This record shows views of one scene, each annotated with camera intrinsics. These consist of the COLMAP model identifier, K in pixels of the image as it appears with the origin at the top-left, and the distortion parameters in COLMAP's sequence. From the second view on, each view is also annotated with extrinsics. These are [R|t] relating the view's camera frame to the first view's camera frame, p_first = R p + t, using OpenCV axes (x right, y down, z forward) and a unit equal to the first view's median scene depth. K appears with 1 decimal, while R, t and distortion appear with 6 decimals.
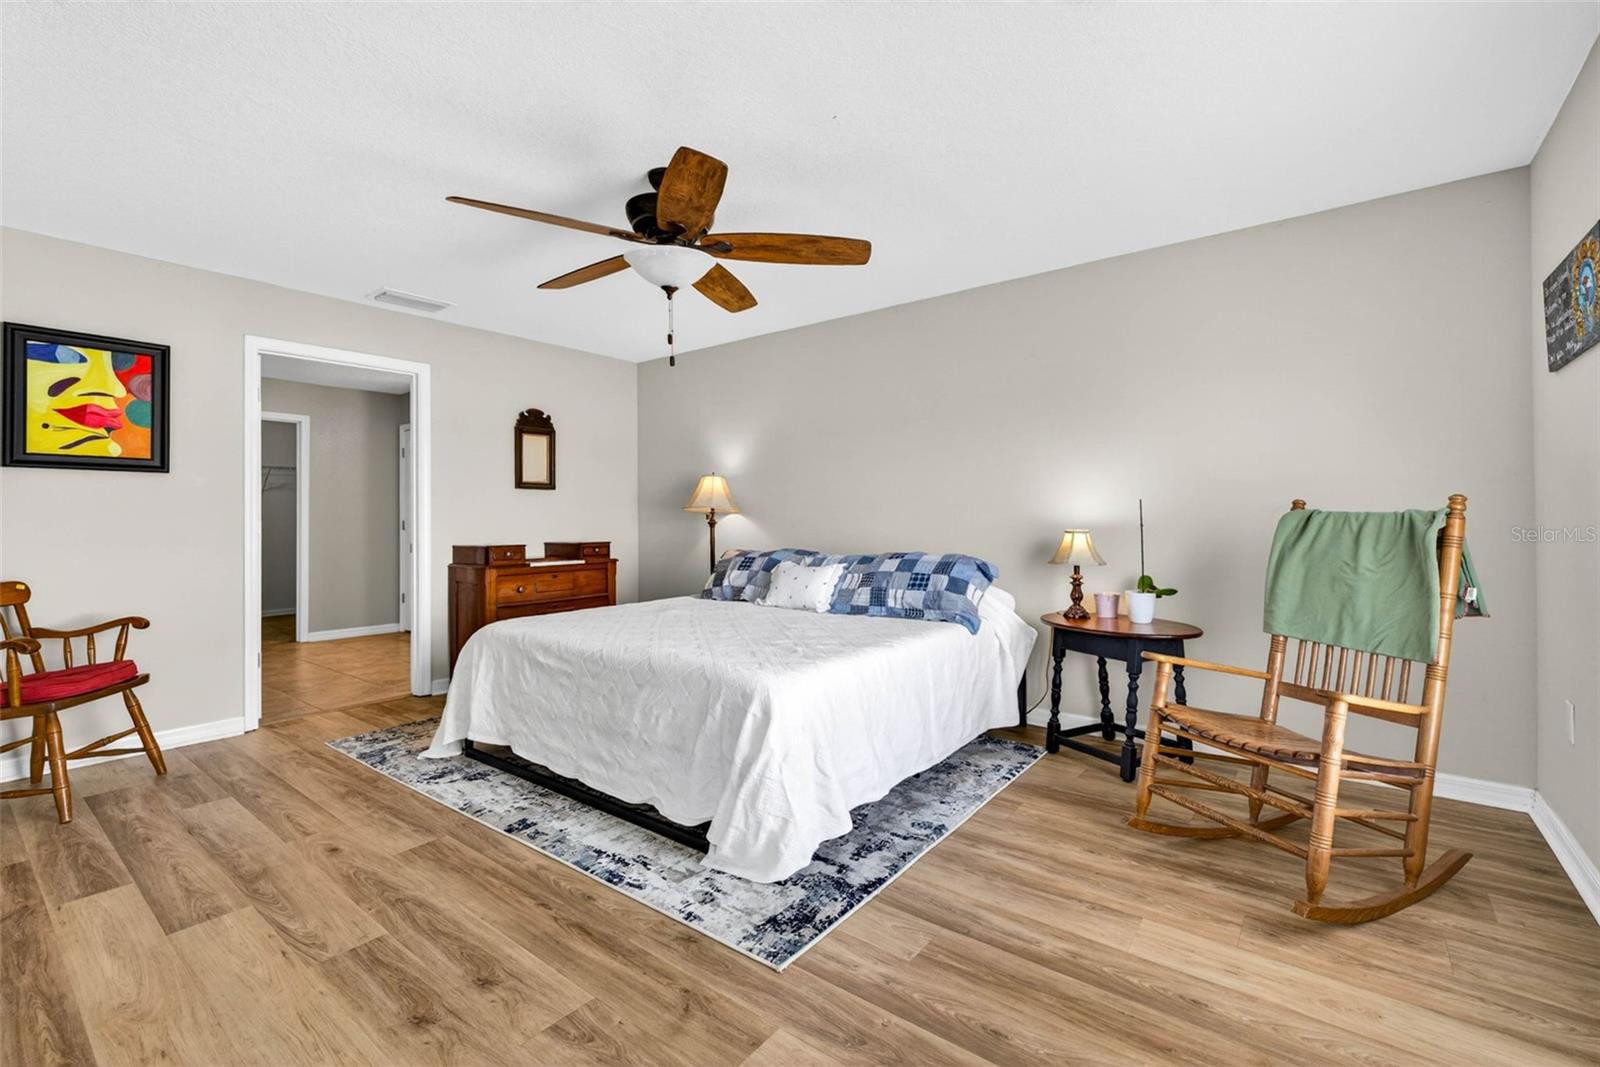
lens RADIAL K [[705.3, 0, 818.3], [0, 705.3, 509.8], [0, 0, 1]] dist [0.007528, -0.001241]
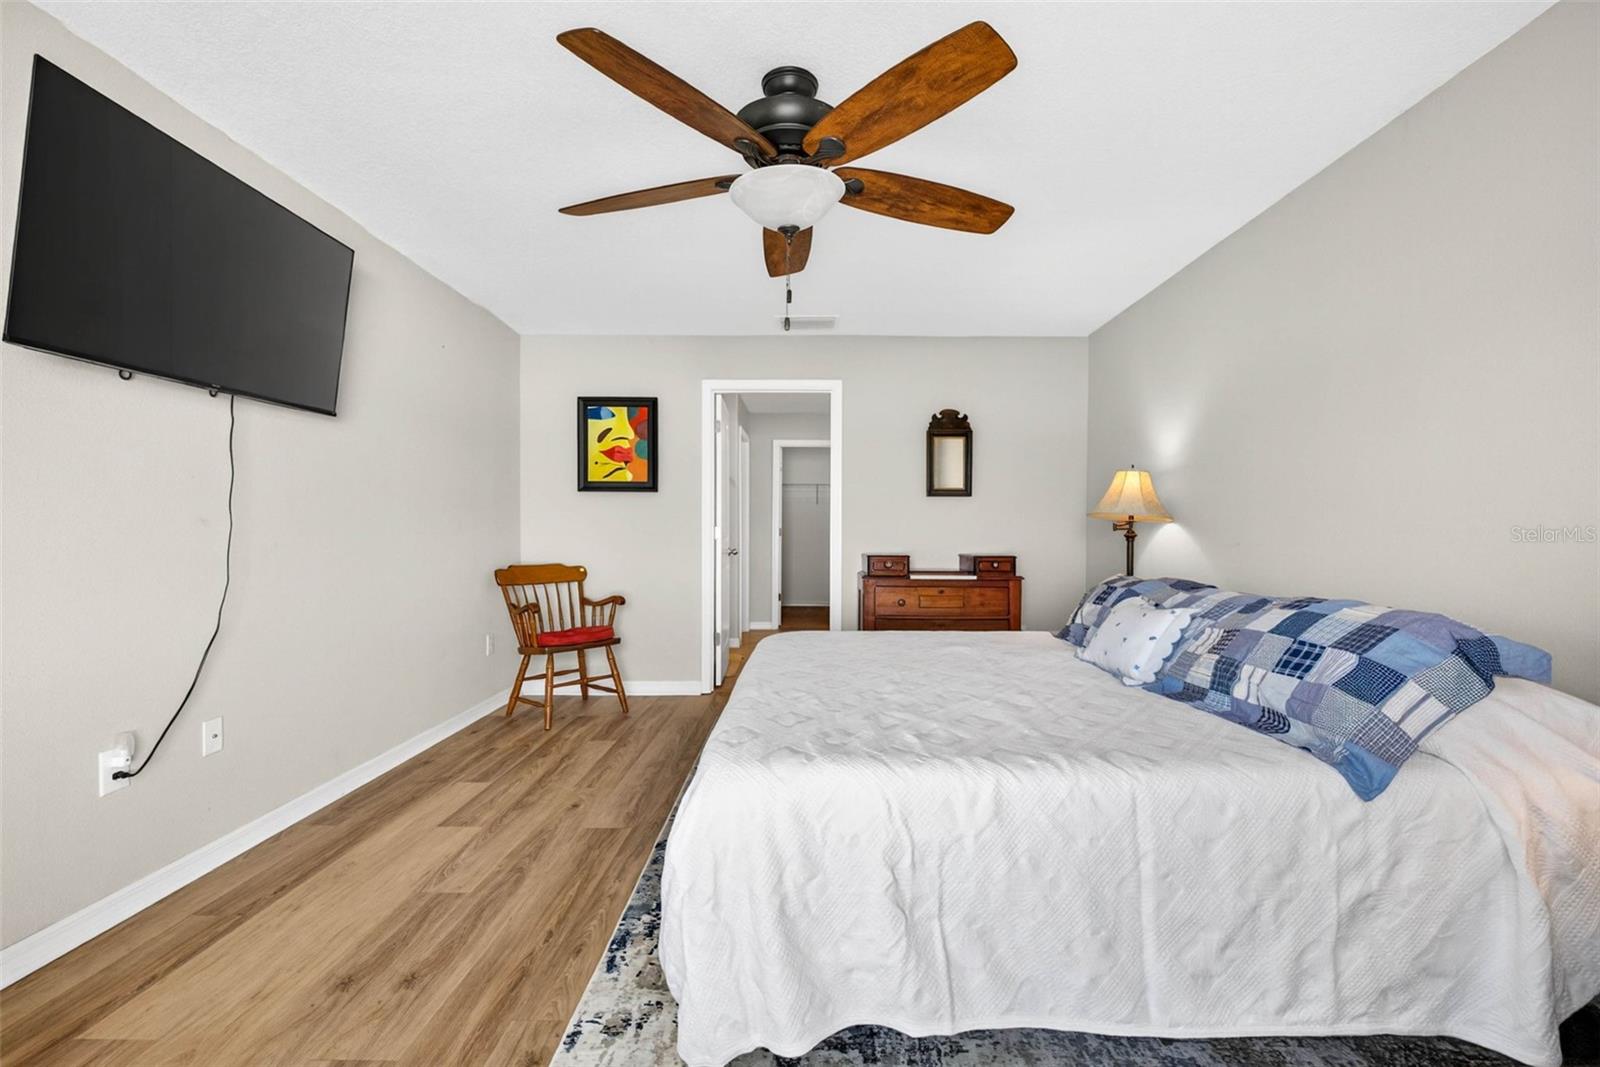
lens RADIAL K [[705.3, 0, 798.2], [0, 705.3, 539.5], [0, 0, 1]] dist [0.007528, -0.001241]
pose [[0.595088, 0.020158, -0.803407, 0.337322], [0.001647, 0.999653, 0.026302, 0.004091], [0.803659, -0.016975, 0.594849, 0.431692]]
